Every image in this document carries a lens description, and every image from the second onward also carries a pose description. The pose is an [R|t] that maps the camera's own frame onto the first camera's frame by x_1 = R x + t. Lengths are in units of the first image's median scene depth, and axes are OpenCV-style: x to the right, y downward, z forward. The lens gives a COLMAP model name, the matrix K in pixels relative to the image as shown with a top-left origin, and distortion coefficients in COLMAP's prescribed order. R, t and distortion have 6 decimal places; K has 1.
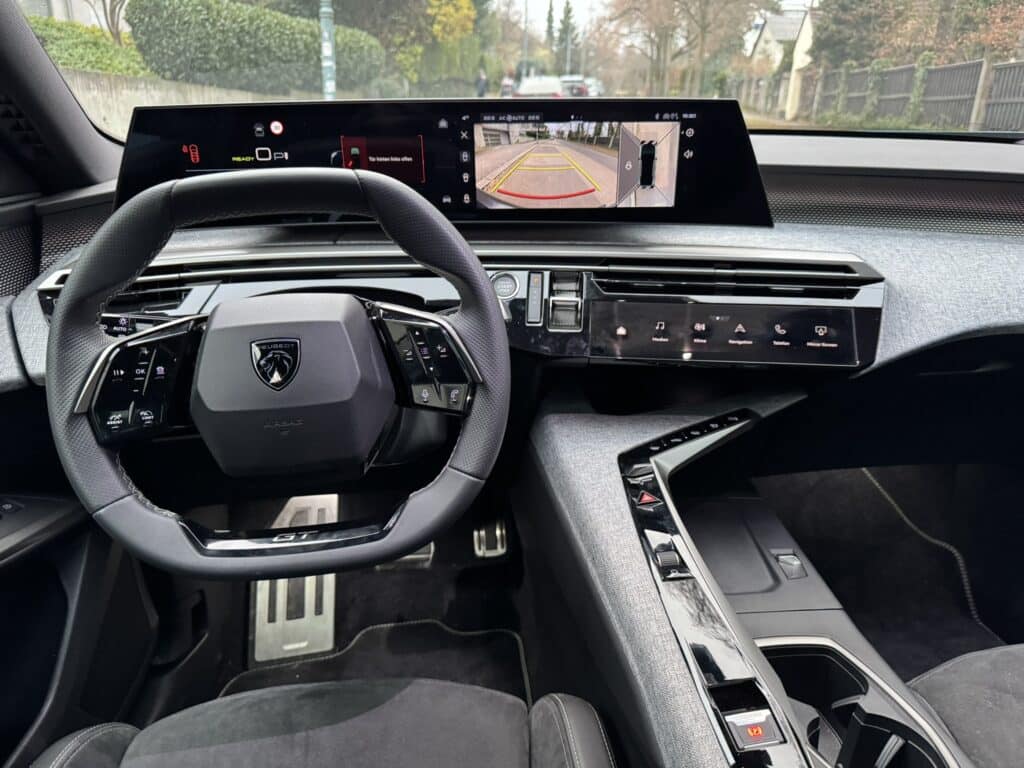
lens RADIAL K [[730.2, 0, 514.3], [0, 730.2, 385.6], [0, 0, 1]] dist [0.002842, -0.010037]
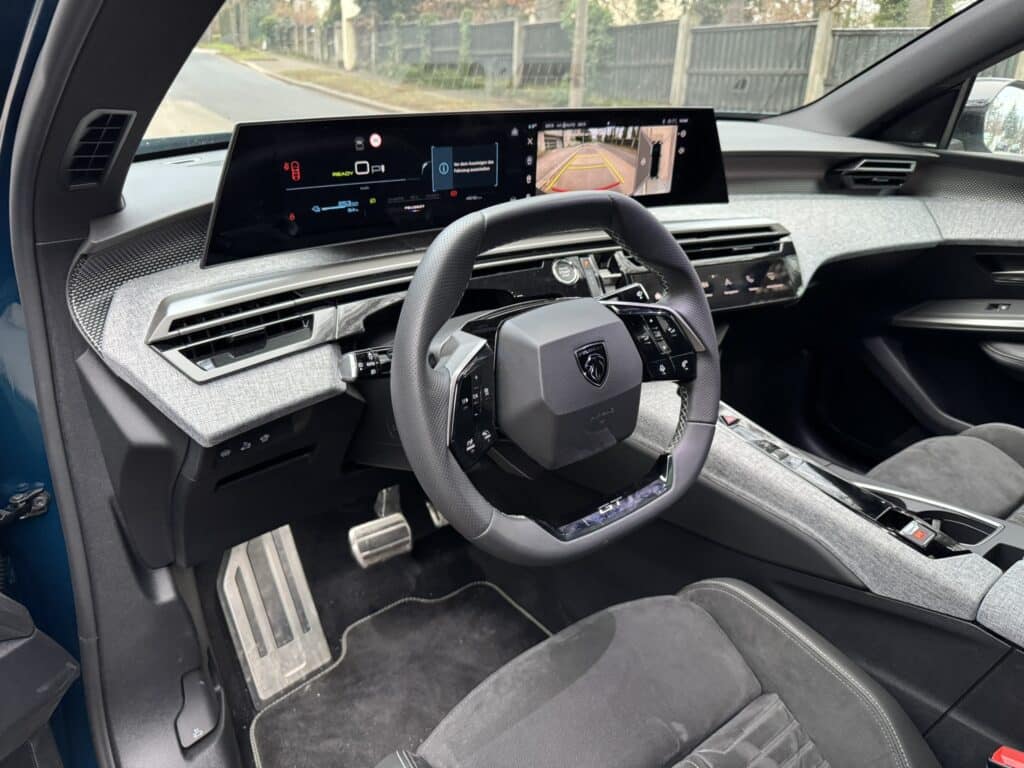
lens RADIAL K [[730.2, 0, 514.3], [0, 730.2, 385.6], [0, 0, 1]] dist [0.002842, -0.010037]
pose [[0.849112, -0.197794, 0.489781, -0.699910], [0.167144, 0.980209, 0.106080, -0.098424], [-0.501070, -0.008210, 0.865368, 0.043512]]
